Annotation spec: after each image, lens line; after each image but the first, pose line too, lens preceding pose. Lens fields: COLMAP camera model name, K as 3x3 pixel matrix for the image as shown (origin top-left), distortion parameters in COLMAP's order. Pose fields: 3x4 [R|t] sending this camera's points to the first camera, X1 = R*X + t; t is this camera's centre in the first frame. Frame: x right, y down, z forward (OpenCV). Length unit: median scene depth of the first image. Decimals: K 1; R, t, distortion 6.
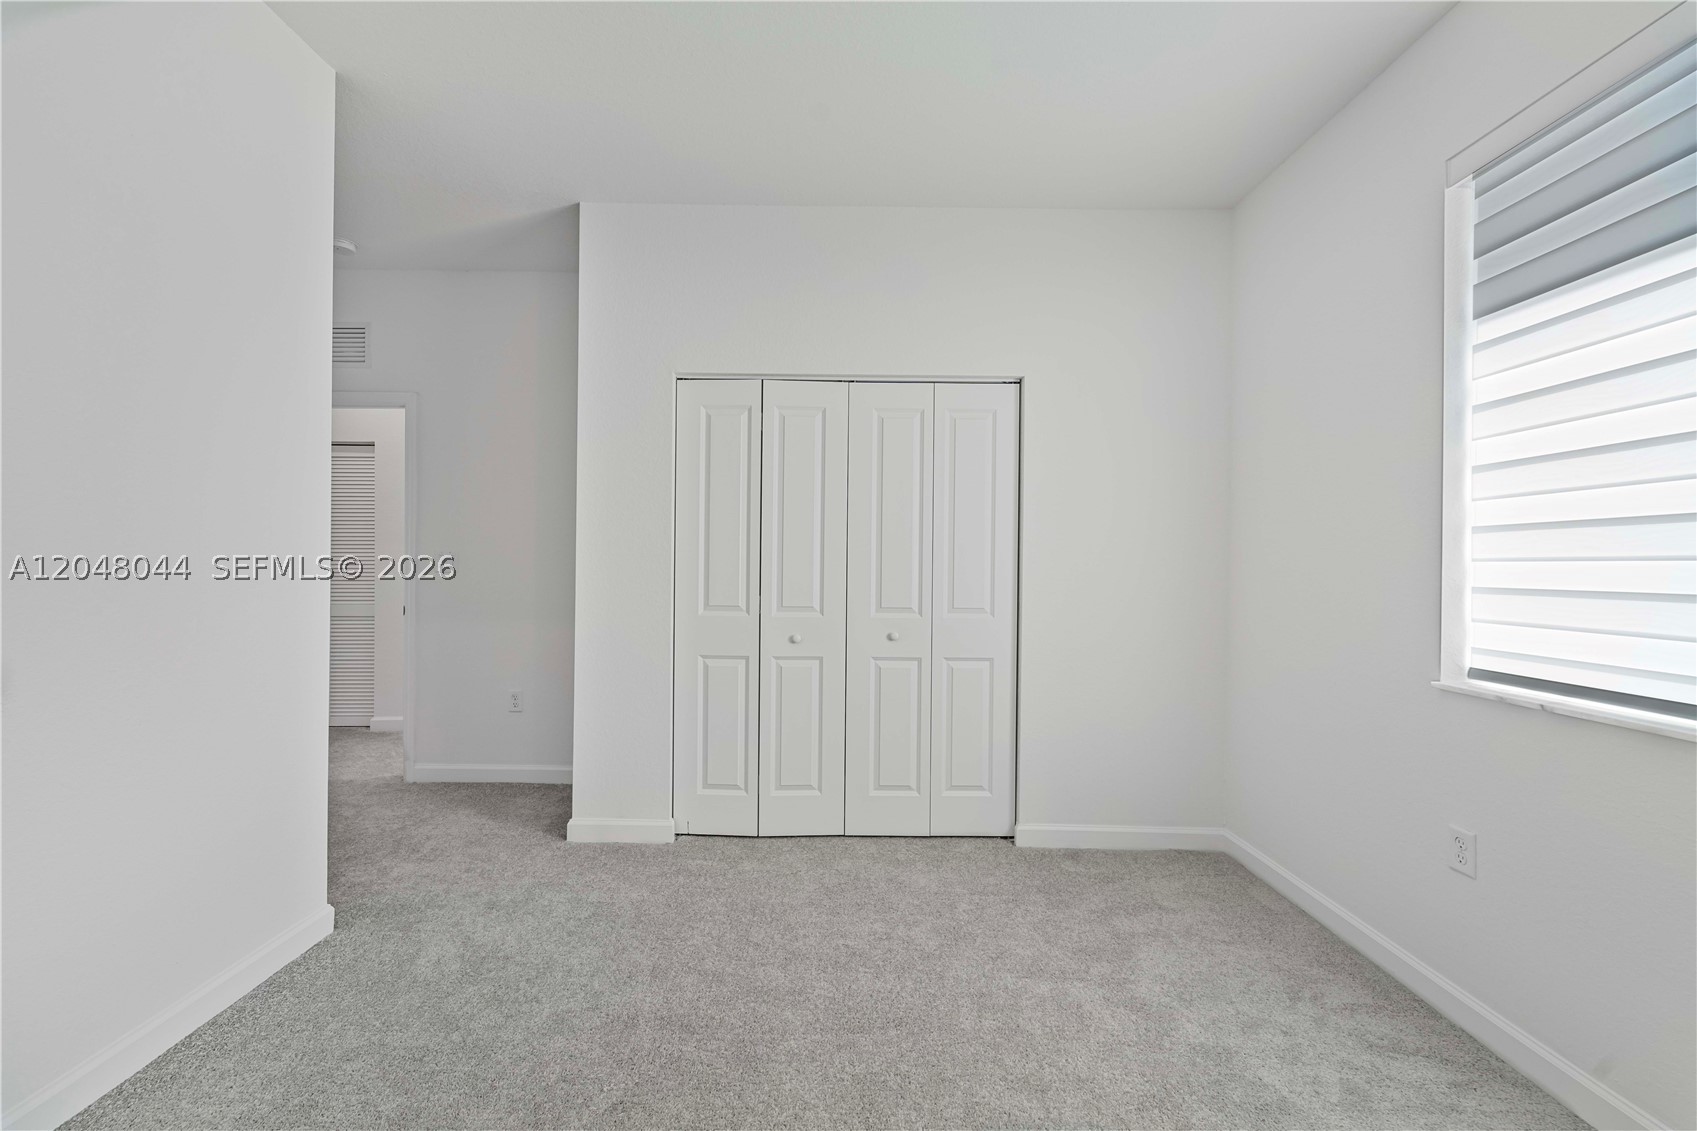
lens RADIAL K [[678.3, 0, 846.9], [0, 678.3, 564.5], [0, 0, 1]] dist [-0.001510, -0.001248]
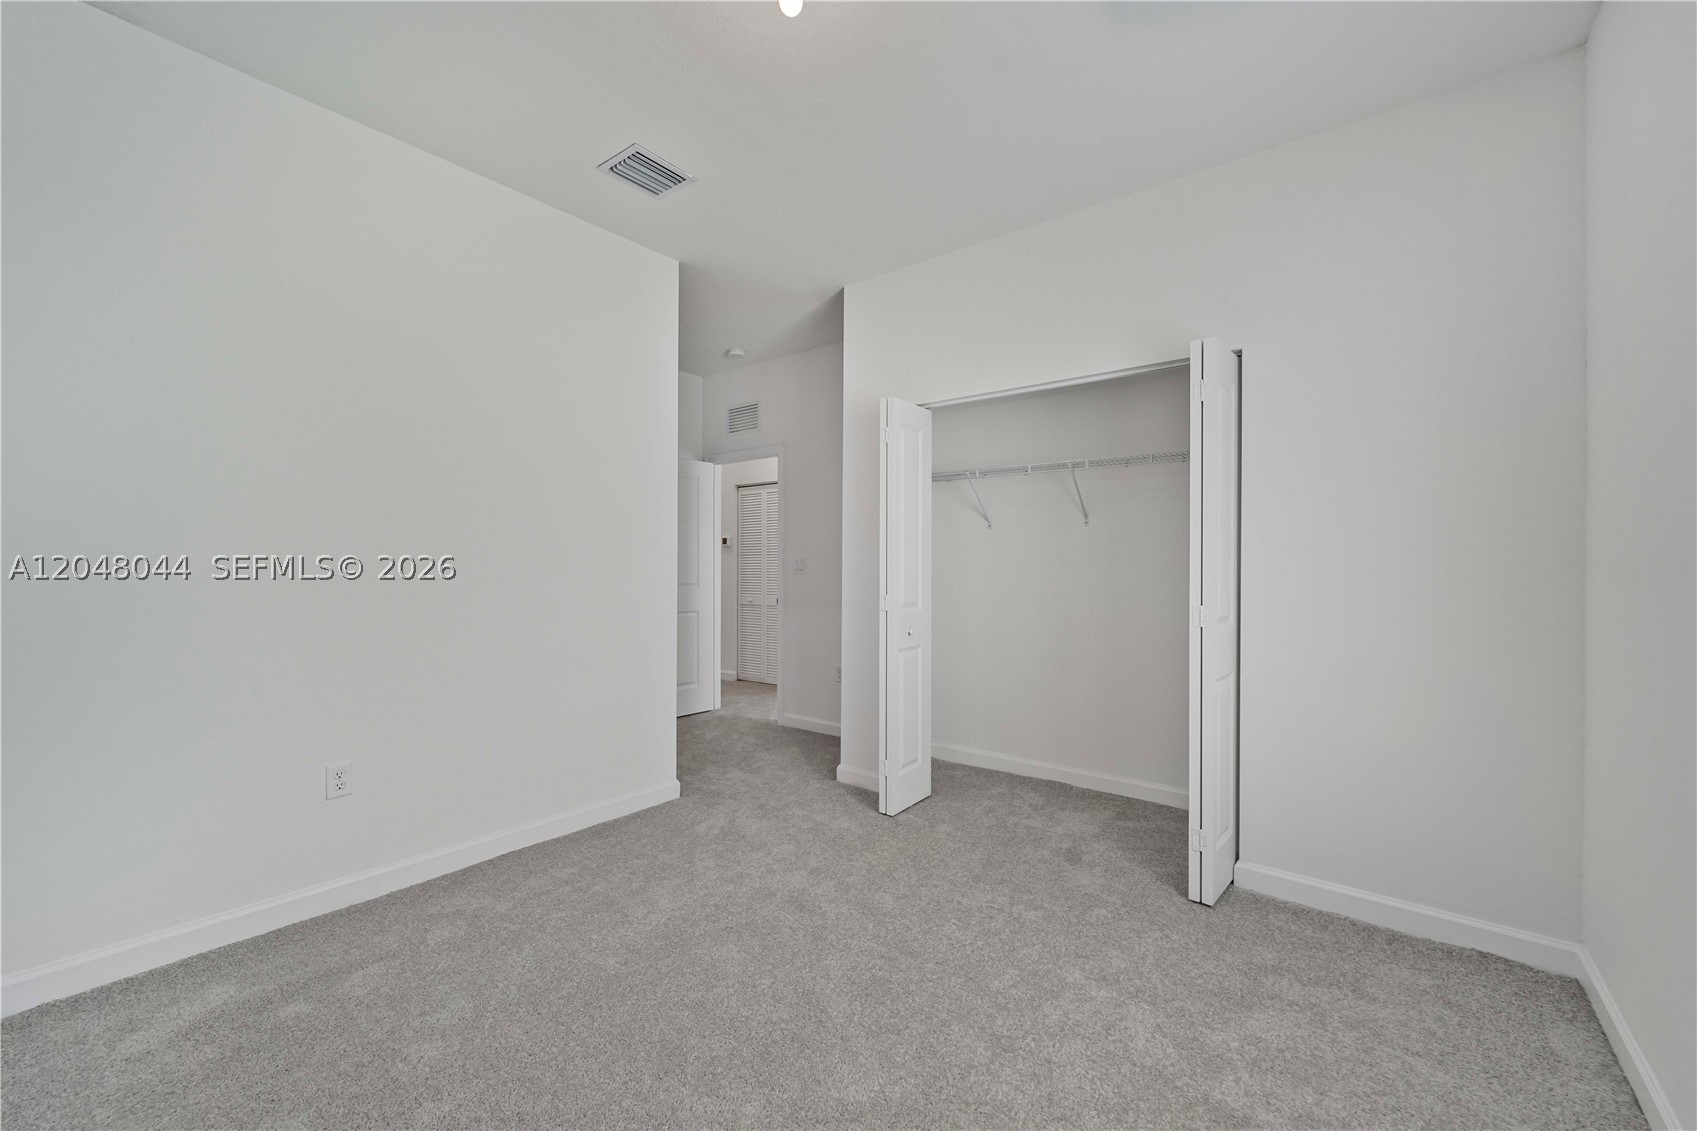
lens RADIAL K [[678.3, 0, 844.1], [0, 678.3, 562.0], [0, 0, 1]] dist [-0.001510, -0.001248]
pose [[0.778635, -0.011255, -0.627376, 0.491714], [0.002945, 0.999894, -0.014283, 0.011013], [0.627470, 0.009274, 0.778586, -0.002845]]
